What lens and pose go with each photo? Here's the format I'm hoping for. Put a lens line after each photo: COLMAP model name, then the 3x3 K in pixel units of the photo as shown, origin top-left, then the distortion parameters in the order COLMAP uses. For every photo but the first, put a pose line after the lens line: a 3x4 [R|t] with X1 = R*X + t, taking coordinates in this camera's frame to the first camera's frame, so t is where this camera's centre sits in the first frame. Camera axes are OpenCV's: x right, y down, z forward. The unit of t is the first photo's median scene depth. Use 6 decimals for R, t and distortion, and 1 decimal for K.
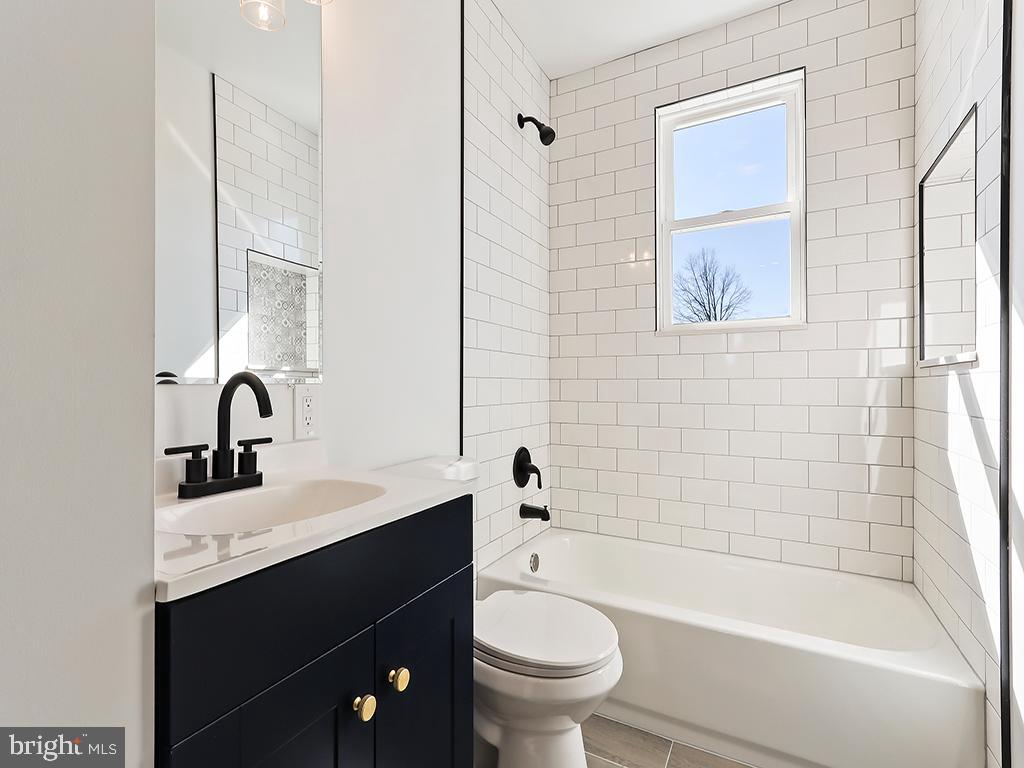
lens RADIAL K [[476.7, 0, 513.2], [0, 476.7, 382.5], [0, 0, 1]] dist [-0.001424, 0.000990]
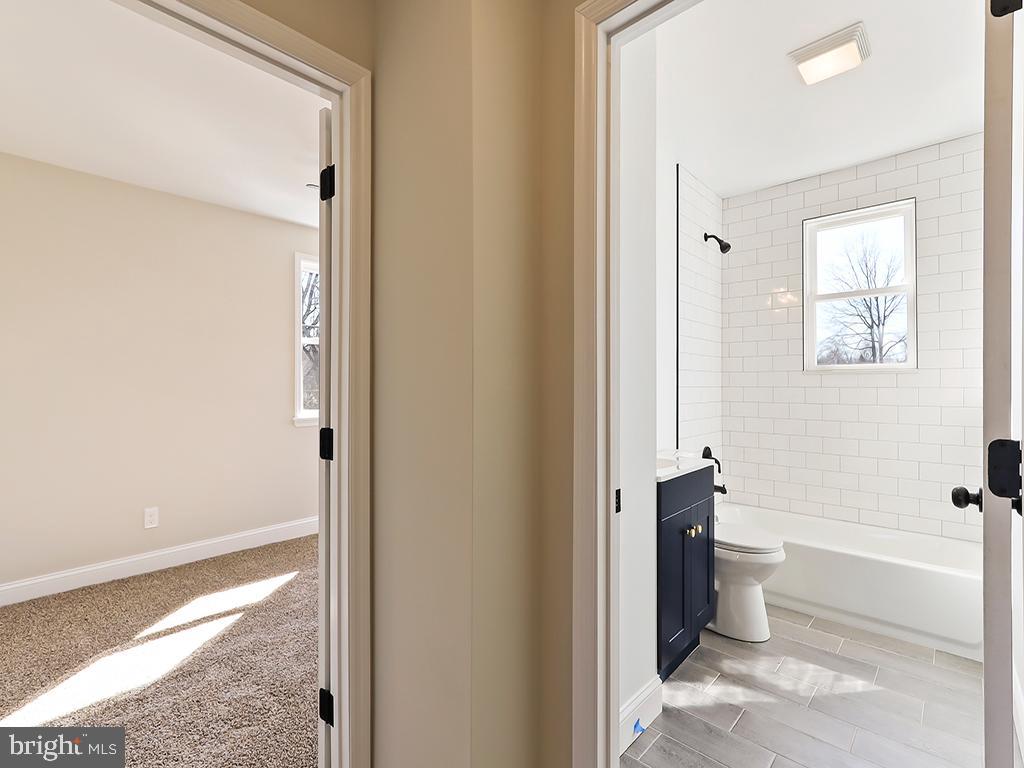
lens RADIAL K [[476.7, 0, 513.0], [0, 476.7, 382.9], [0, 0, 1]] dist [-0.001424, 0.000990]
pose [[0.968038, 0.000243, -0.250802, -0.204249], [-0.000101, 1.000000, 0.000578, -0.074348], [0.250802, -0.000534, 0.968038, -0.667179]]
